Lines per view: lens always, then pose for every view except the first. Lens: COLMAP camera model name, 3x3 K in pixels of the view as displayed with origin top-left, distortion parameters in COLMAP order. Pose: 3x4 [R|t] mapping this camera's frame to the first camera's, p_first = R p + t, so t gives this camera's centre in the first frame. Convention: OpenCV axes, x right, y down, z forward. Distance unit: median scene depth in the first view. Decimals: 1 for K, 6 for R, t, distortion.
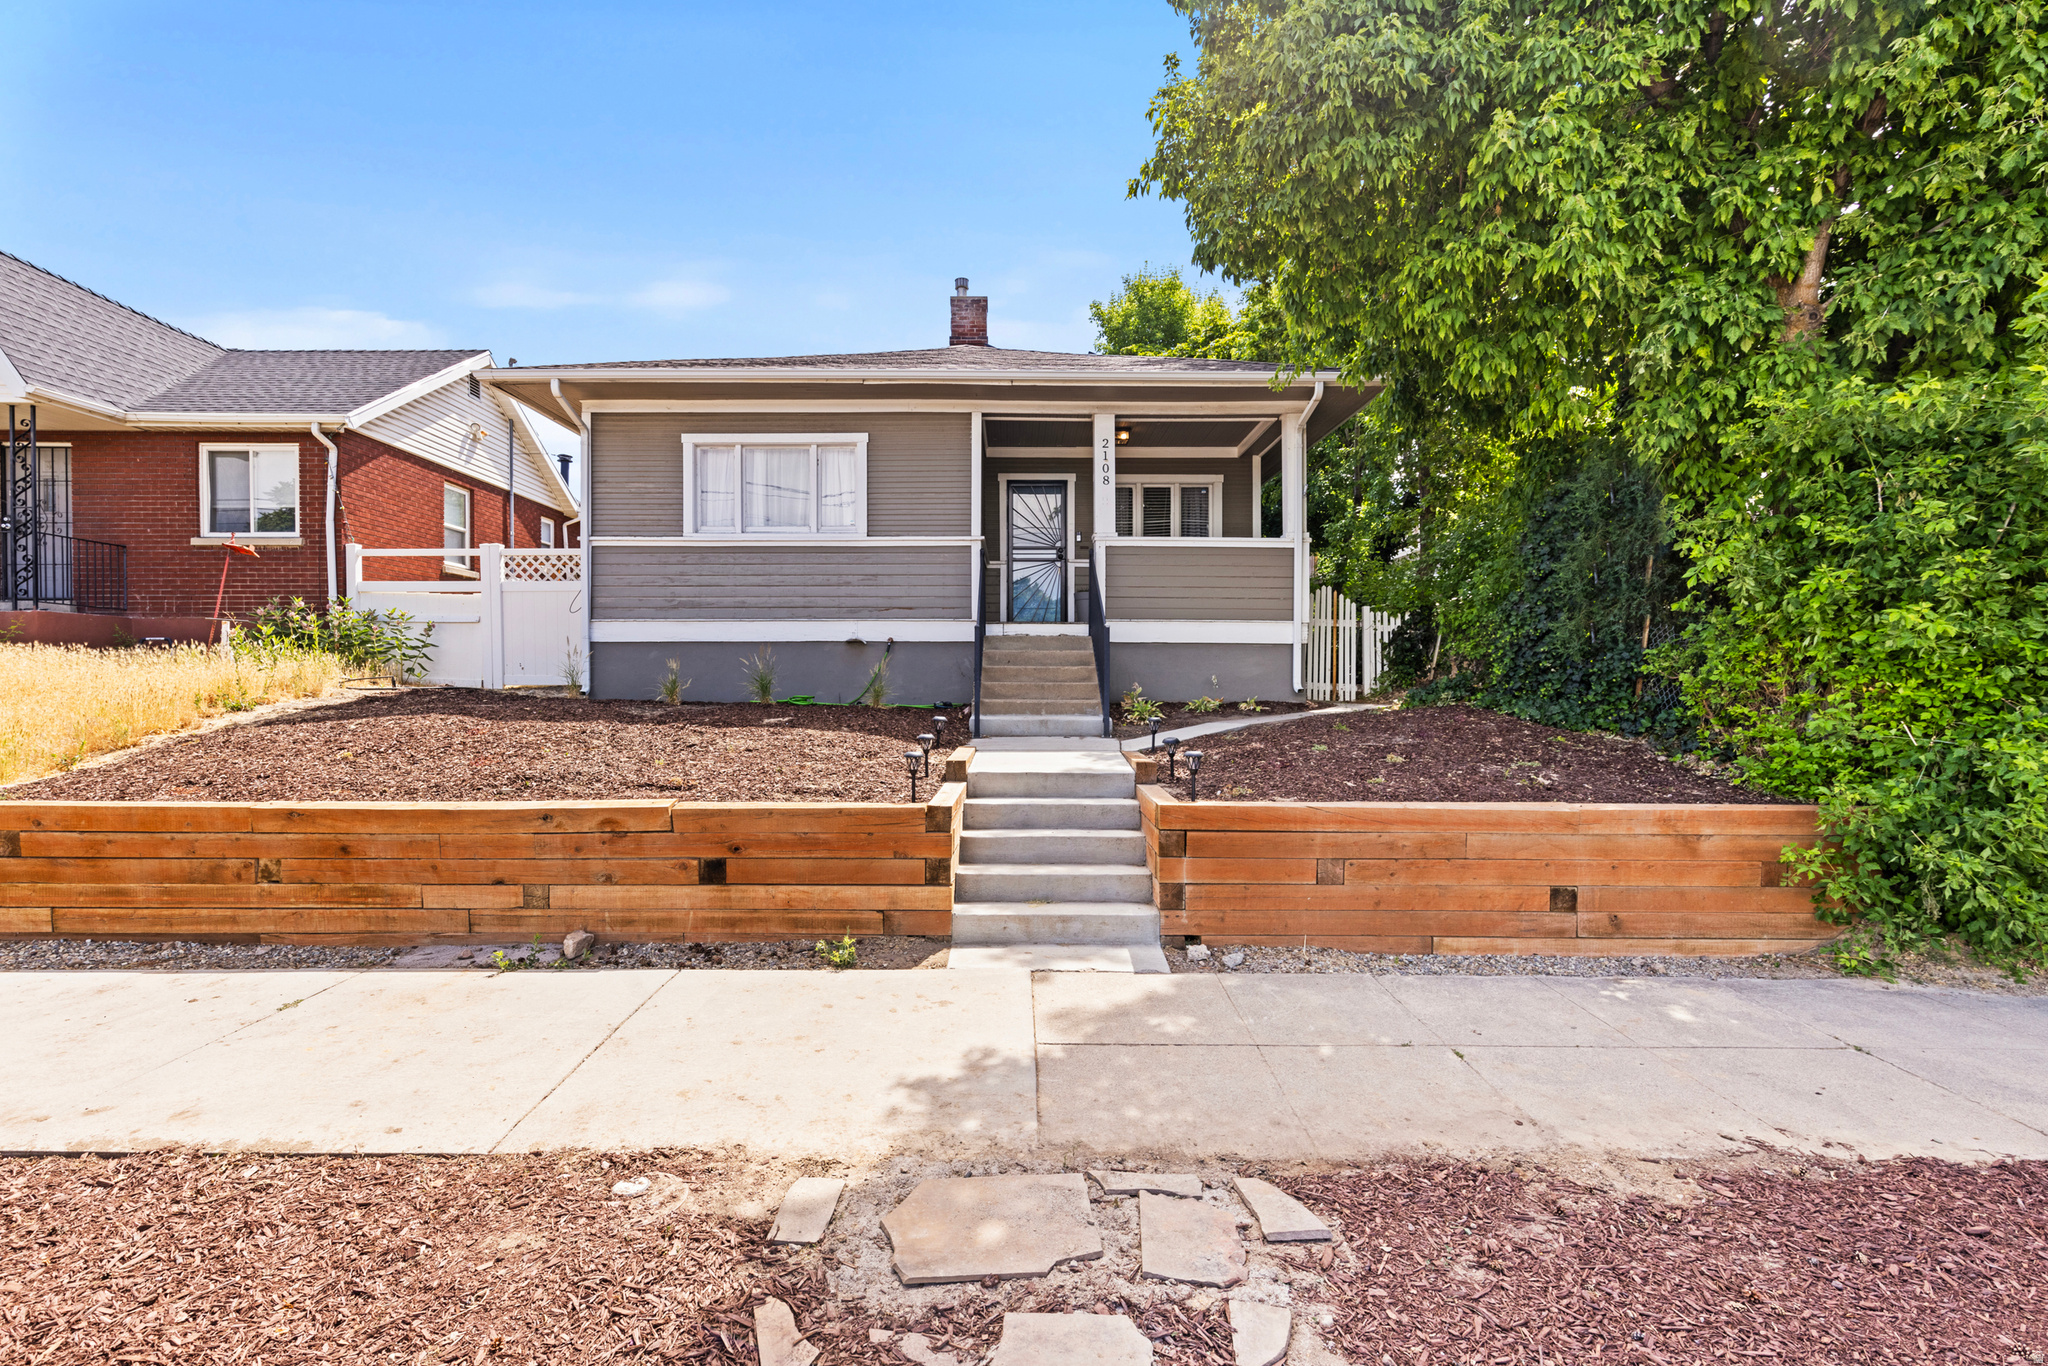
lens RADIAL K [[930.3, 0, 1032.5], [0, 930.3, 683.7], [0, 0, 1]] dist [0.001961, 0.000353]
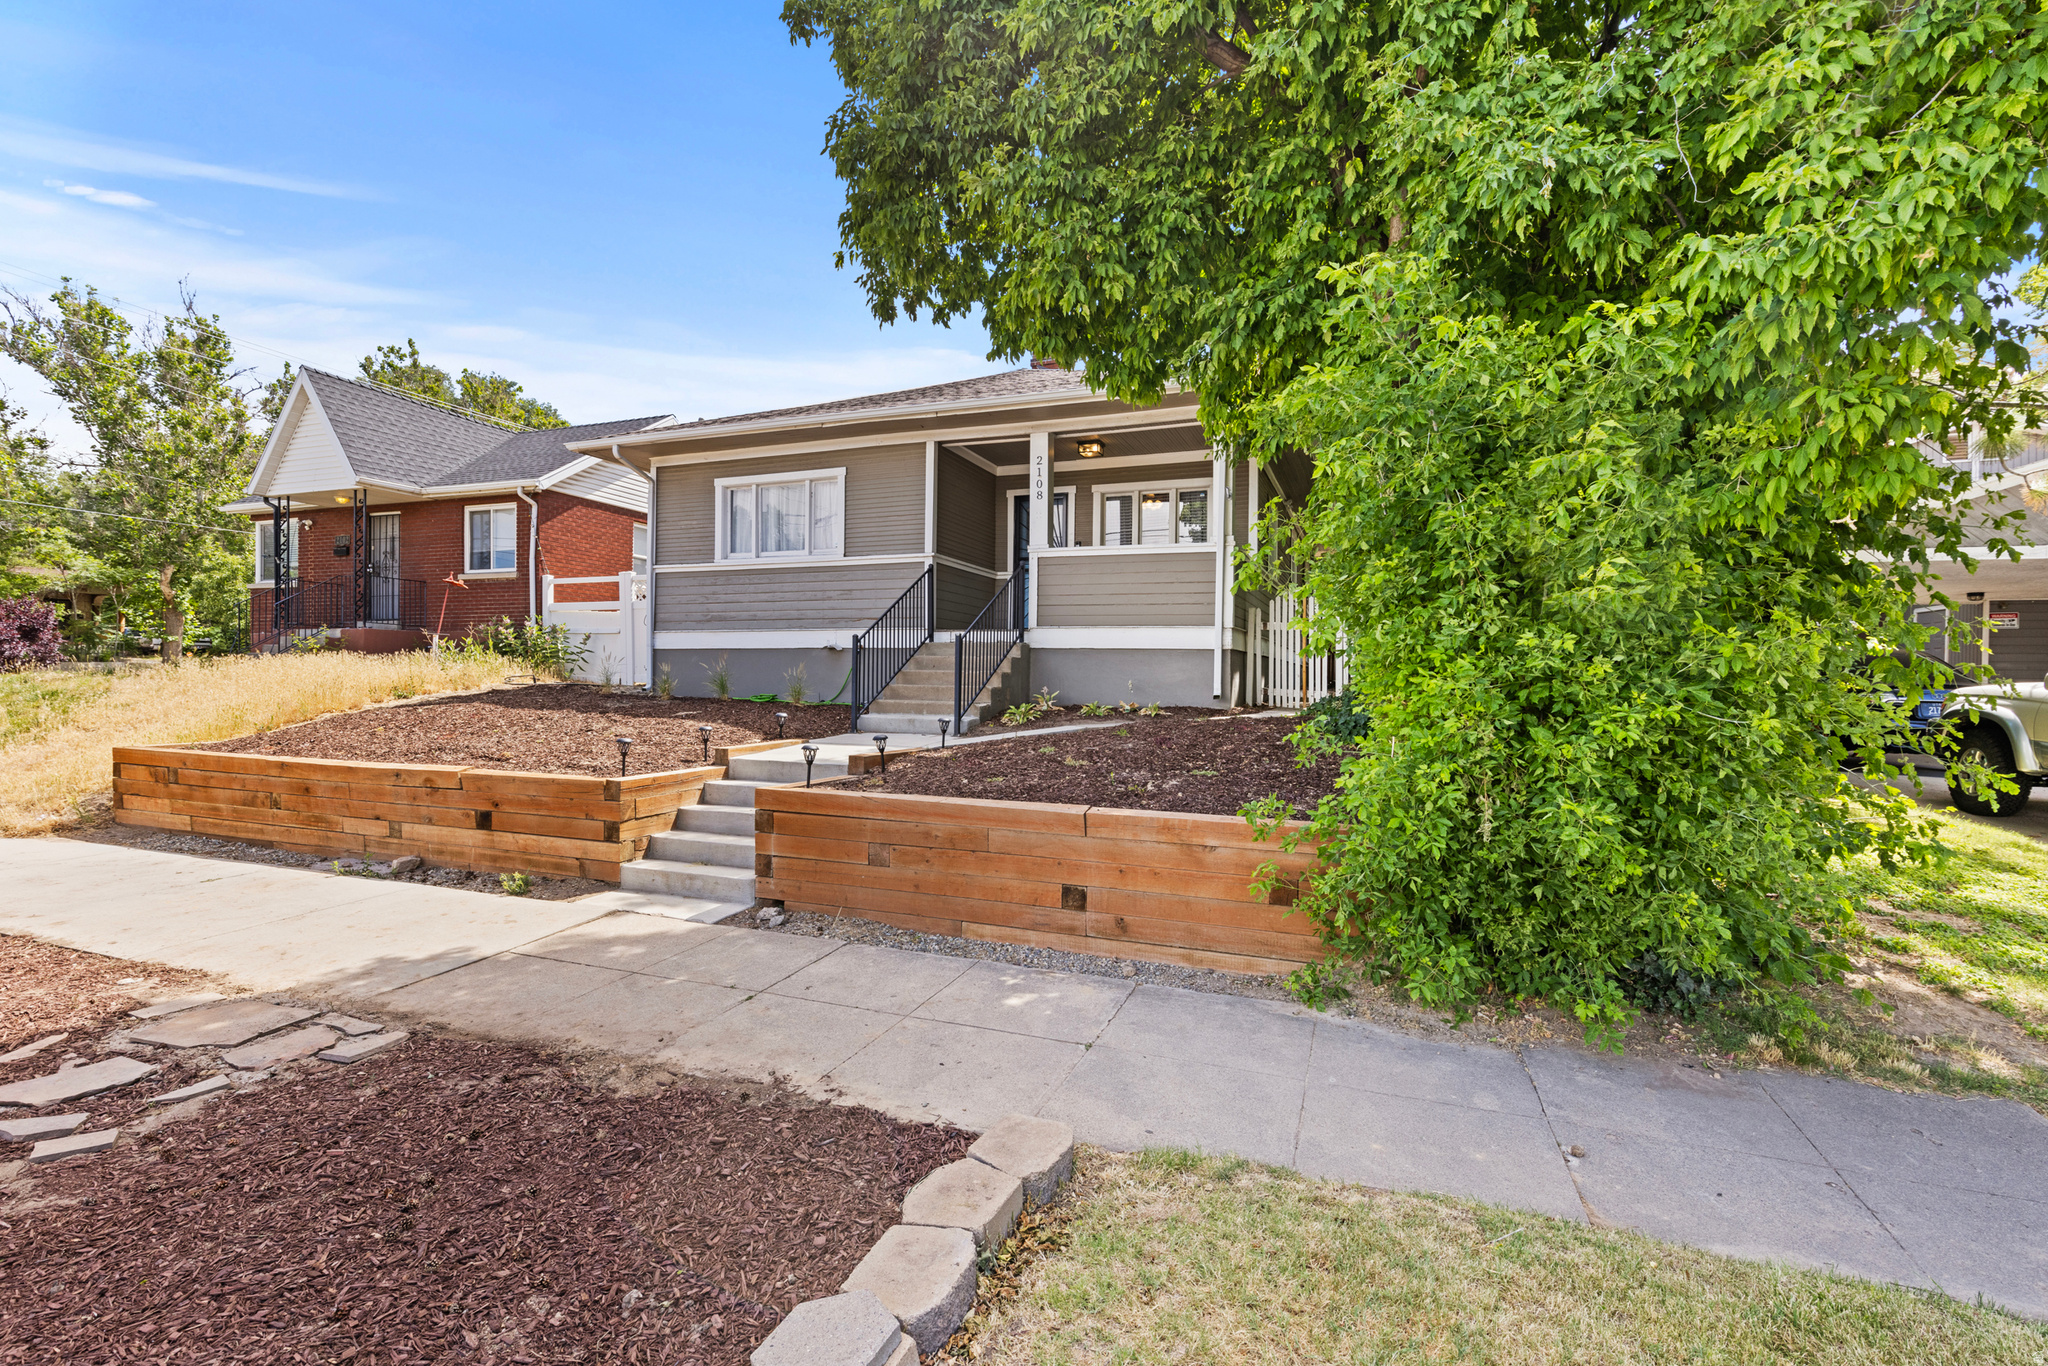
lens RADIAL K [[942.9, 0, 1039.3], [0, 942.9, 679.5], [0, 0, 1]] dist [0.002585, 0.000540]
pose [[0.932366, 0.009196, -0.361398, 0.908641], [-0.011332, 0.999929, -0.003792, -0.008822], [0.361337, 0.007630, 0.932404, -0.001811]]
